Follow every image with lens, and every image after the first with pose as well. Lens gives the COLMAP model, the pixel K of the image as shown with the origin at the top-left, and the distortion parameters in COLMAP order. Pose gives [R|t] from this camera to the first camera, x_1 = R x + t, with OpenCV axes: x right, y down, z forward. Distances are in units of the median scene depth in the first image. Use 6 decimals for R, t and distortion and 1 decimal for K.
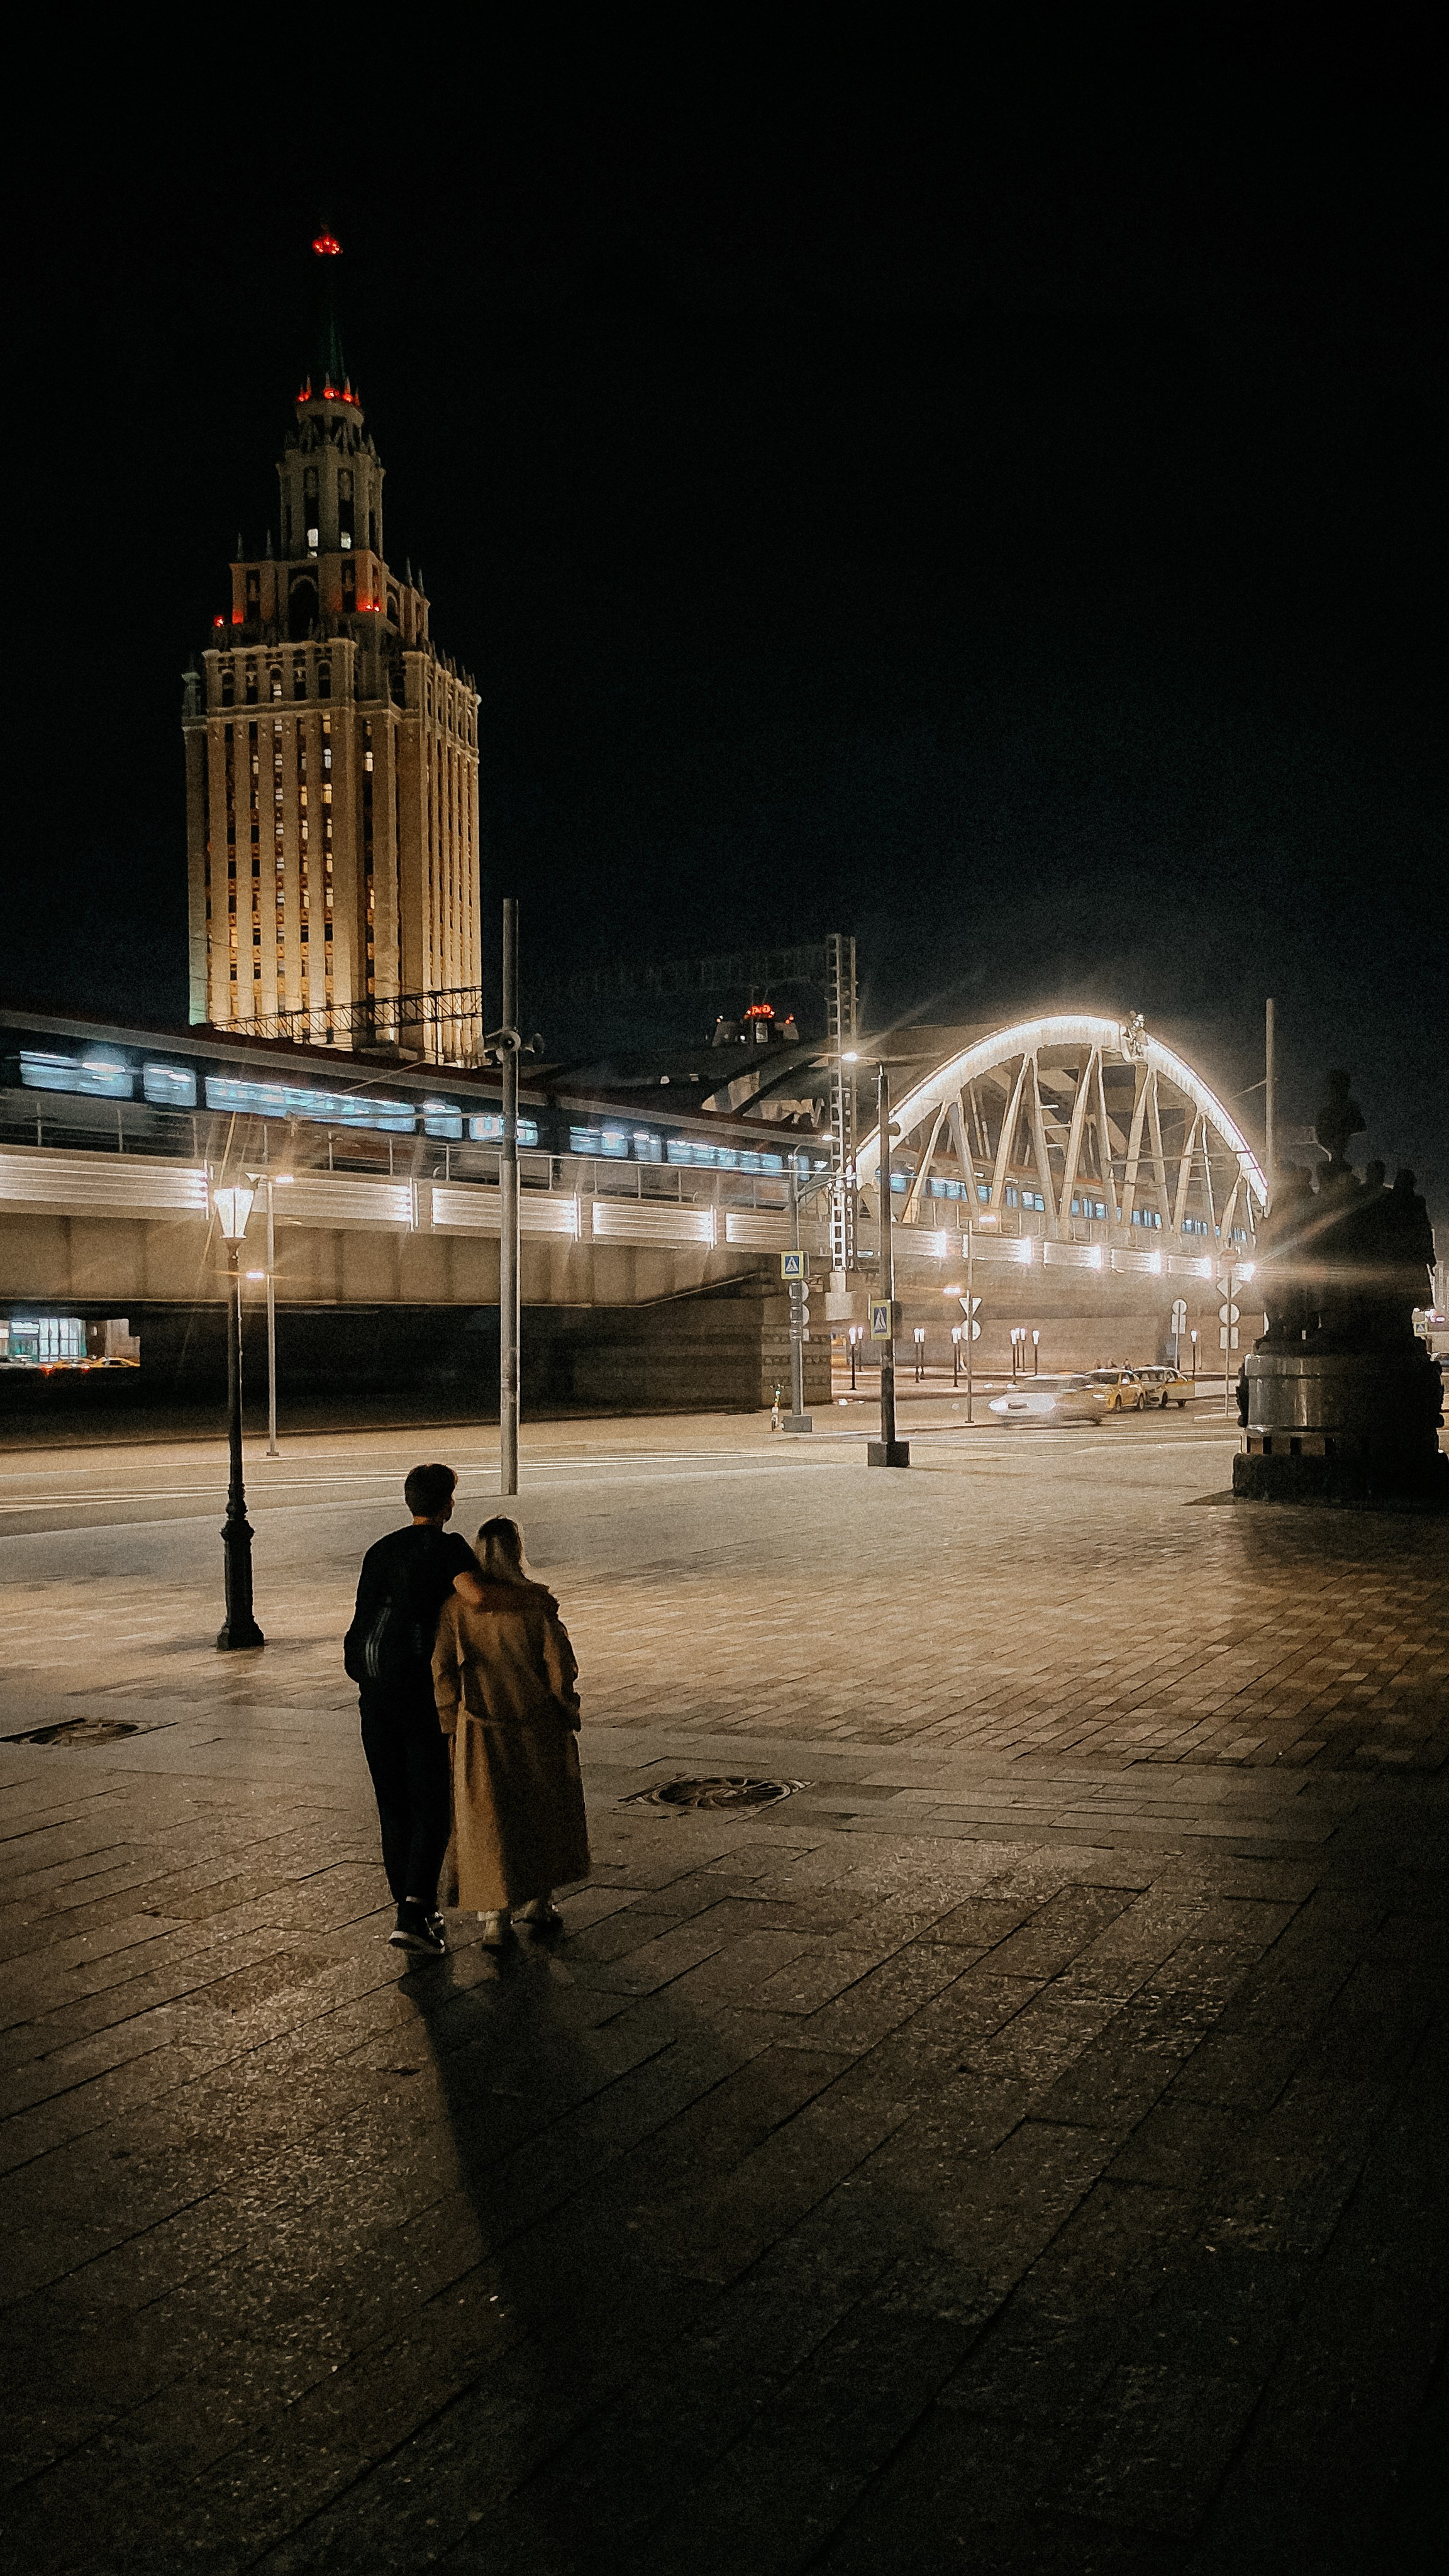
lens RADIAL K [[2149.0, 0, 788.5], [0, 2149.0, 1405.8], [0, 0, 1]] dist [0.022540, -0.002758]
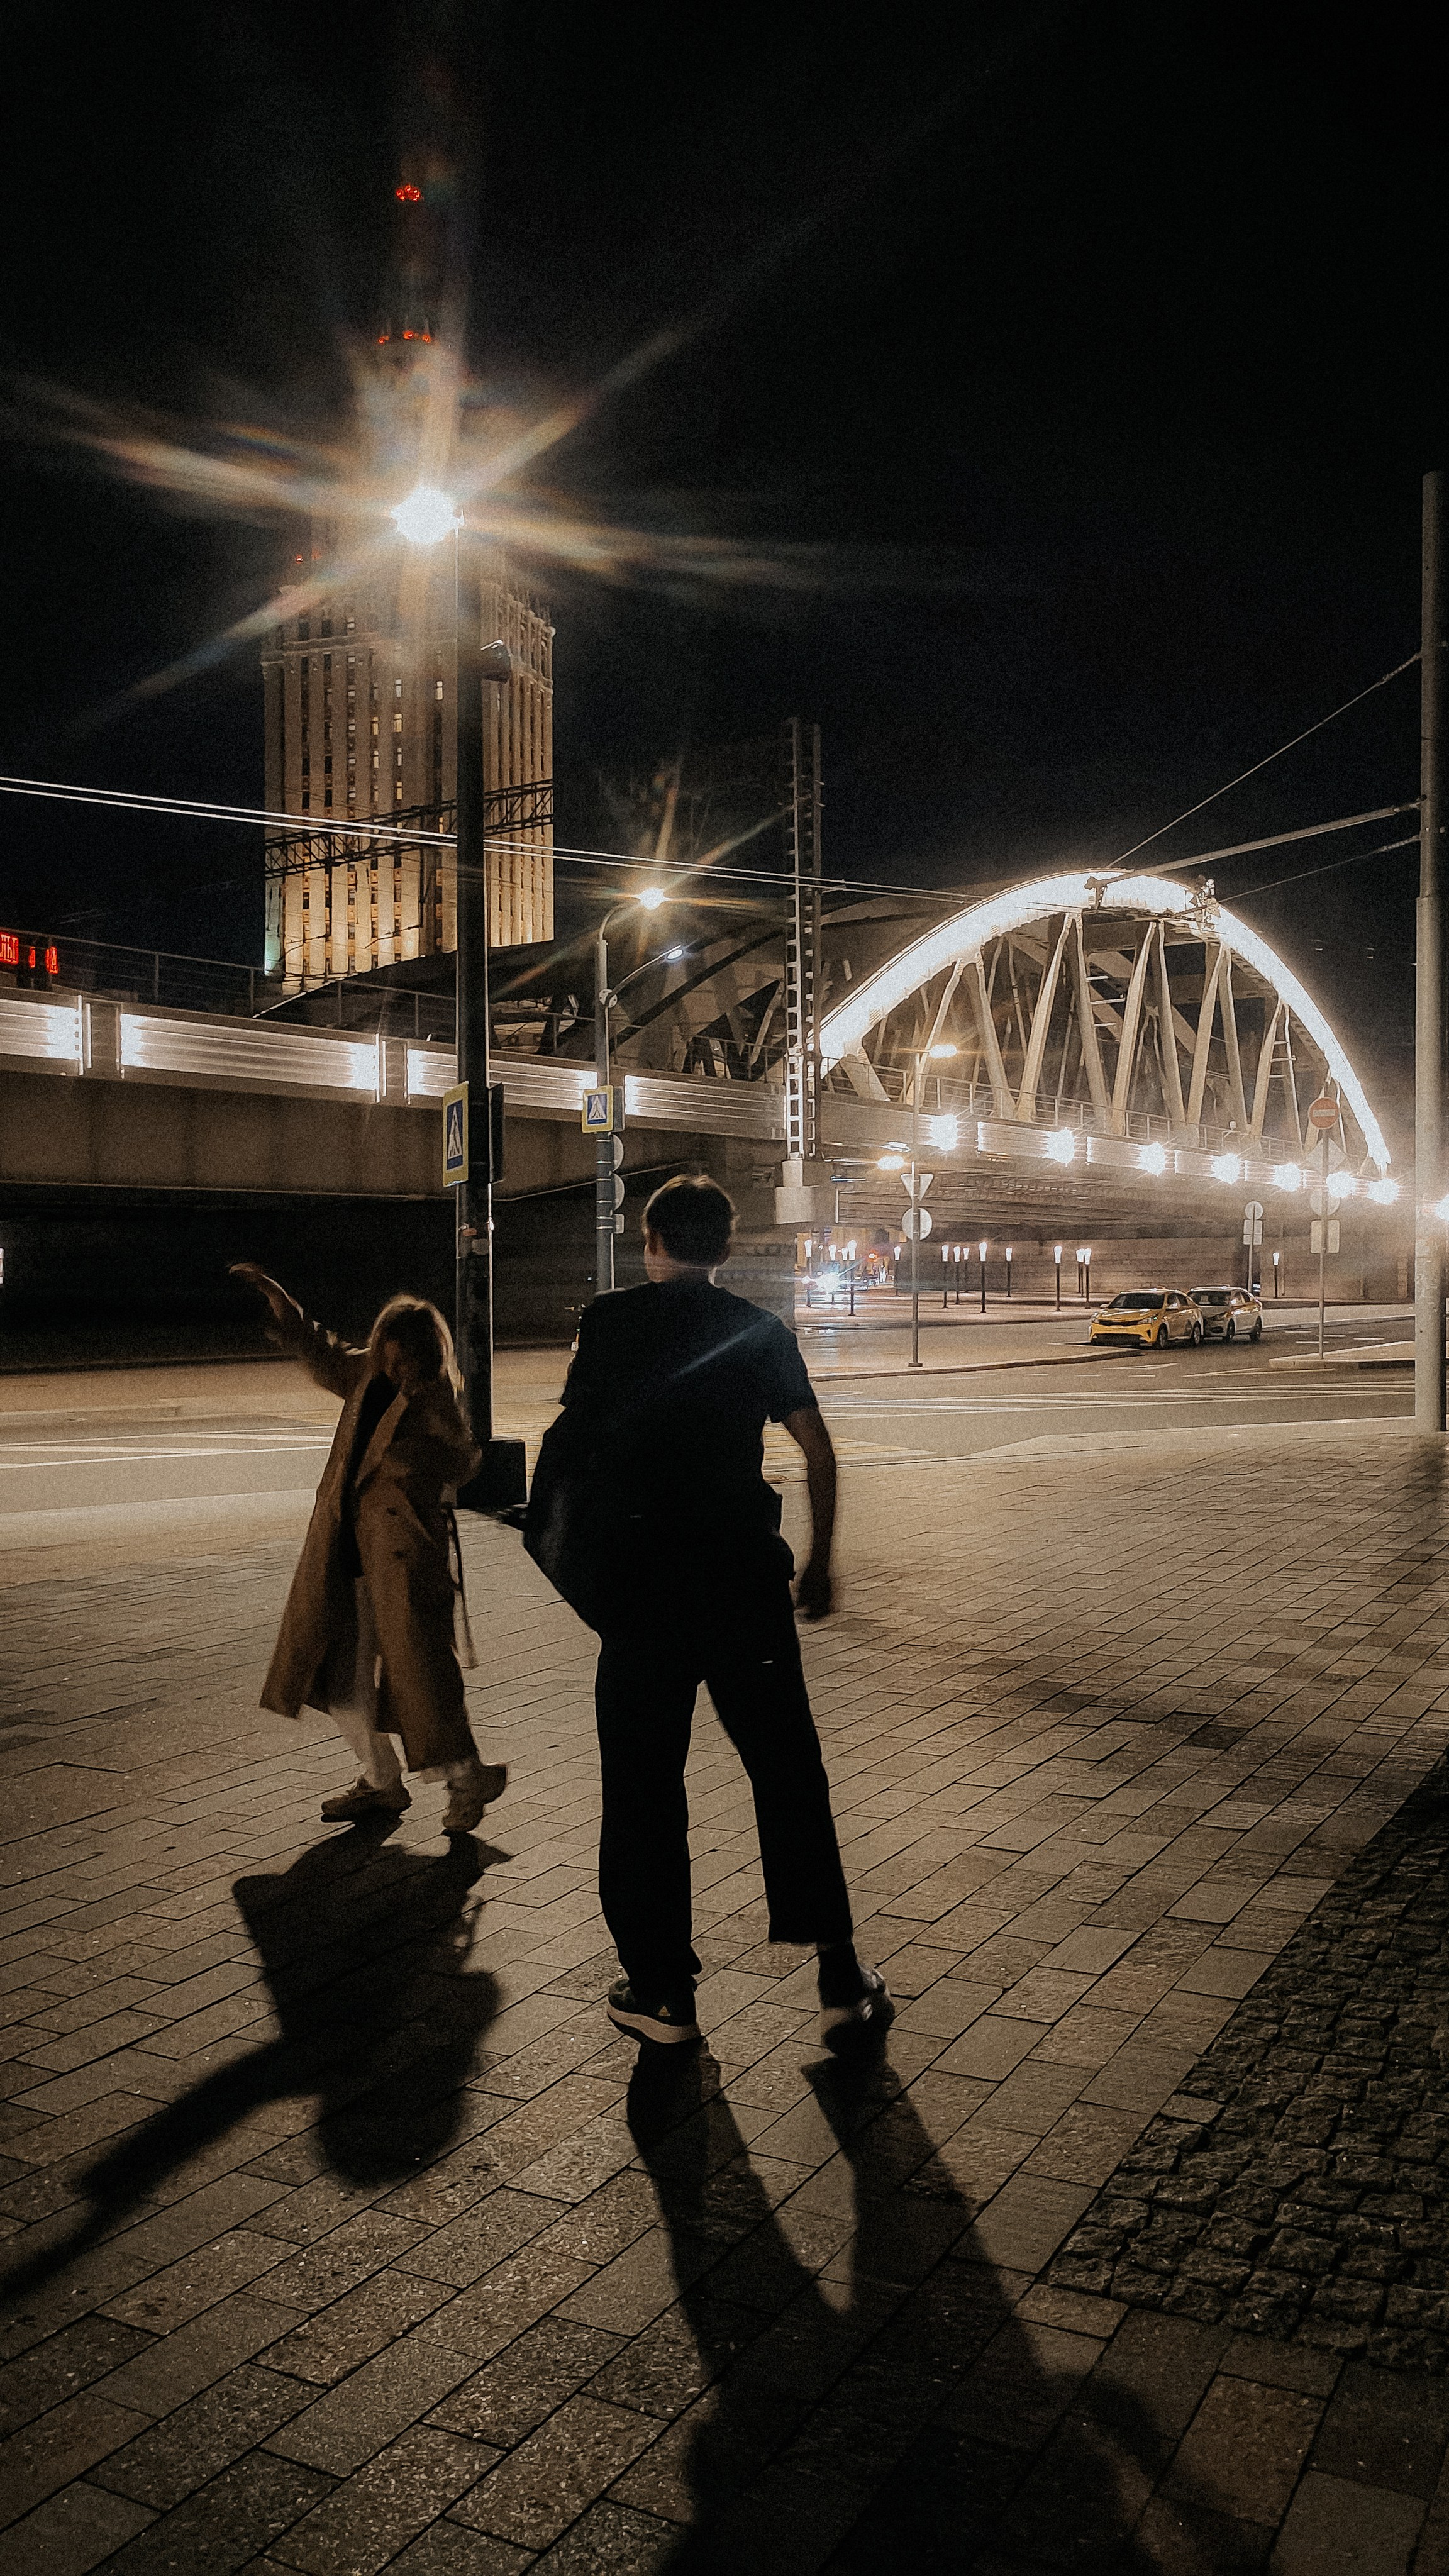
lens RADIAL K [[1910.7, 0, 724.5], [0, 1910.7, 1288.0], [0, 0, 1]] dist [0.026181, 0.002486]
pose [[0.995464, 0.004524, -0.095031, 0.046630], [-0.006639, 0.999737, -0.021959, -0.001440], [0.094907, 0.022490, 0.995232, 0.239372]]
